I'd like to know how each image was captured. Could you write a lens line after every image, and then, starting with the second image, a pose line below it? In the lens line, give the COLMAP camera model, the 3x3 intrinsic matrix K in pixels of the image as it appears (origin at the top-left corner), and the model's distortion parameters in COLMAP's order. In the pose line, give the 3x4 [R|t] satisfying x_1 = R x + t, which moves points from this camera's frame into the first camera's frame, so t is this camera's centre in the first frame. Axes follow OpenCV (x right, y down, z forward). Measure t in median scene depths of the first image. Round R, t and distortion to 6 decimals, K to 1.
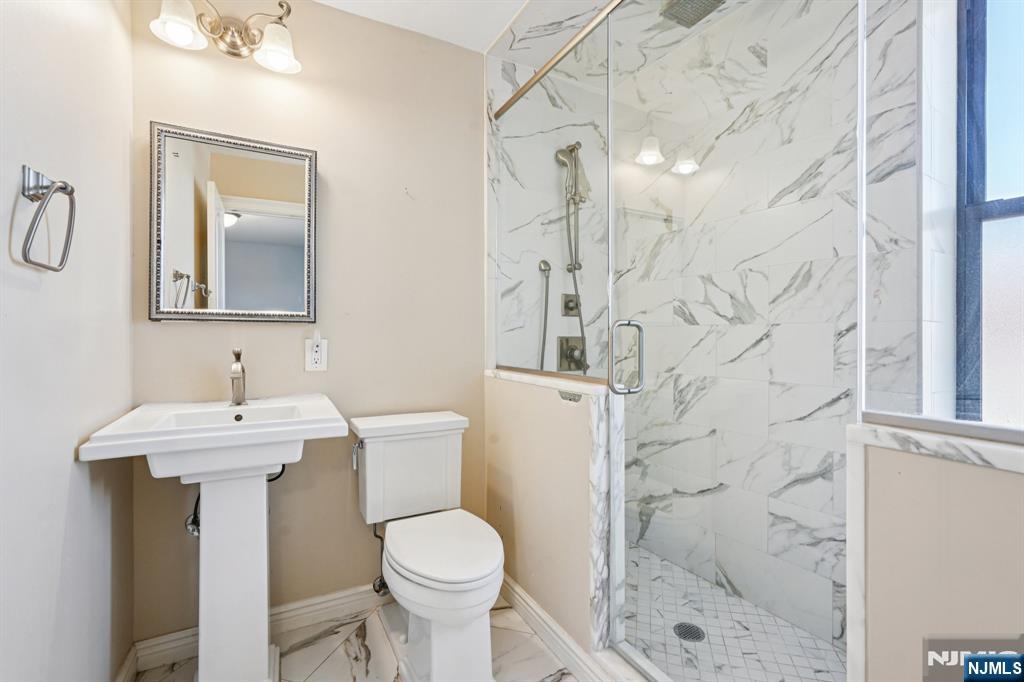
lens RADIAL K [[455.4, 0, 511.3], [0, 455.4, 336.1], [0, 0, 1]] dist [-0.008575, 0.005194]
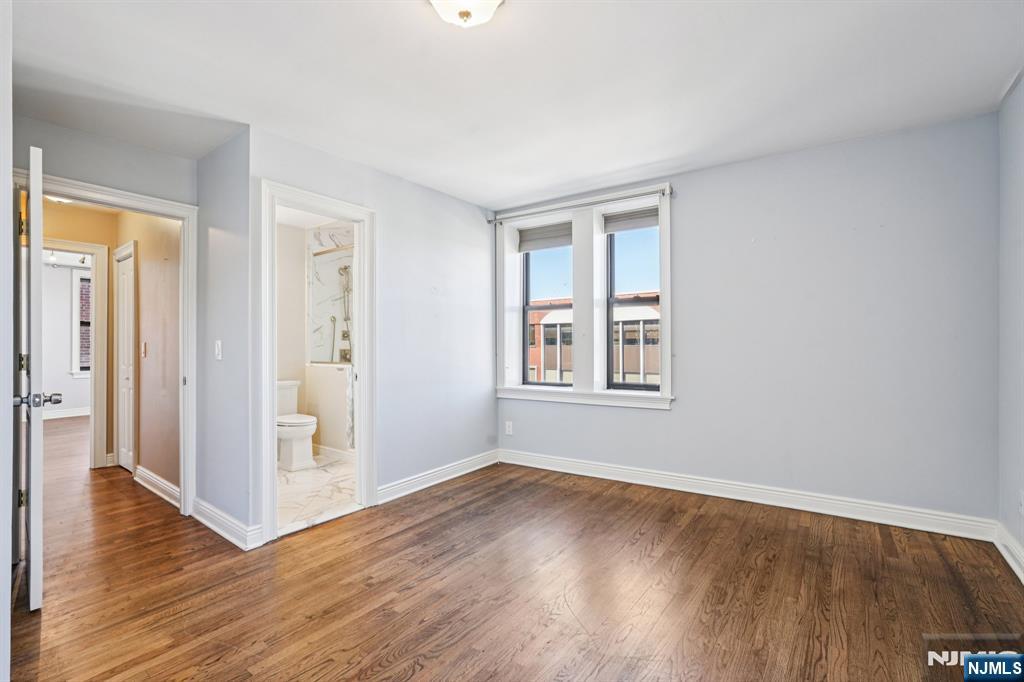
lens RADIAL K [[455.4, 0, 512.1], [0, 455.4, 342.0], [0, 0, 1]] dist [-0.008575, 0.005194]
pose [[0.912143, 0.001833, 0.409869, -0.045193], [0.002843, 0.999938, -0.010797, -0.007145], [-0.409863, 0.011014, 0.912081, -1.484075]]
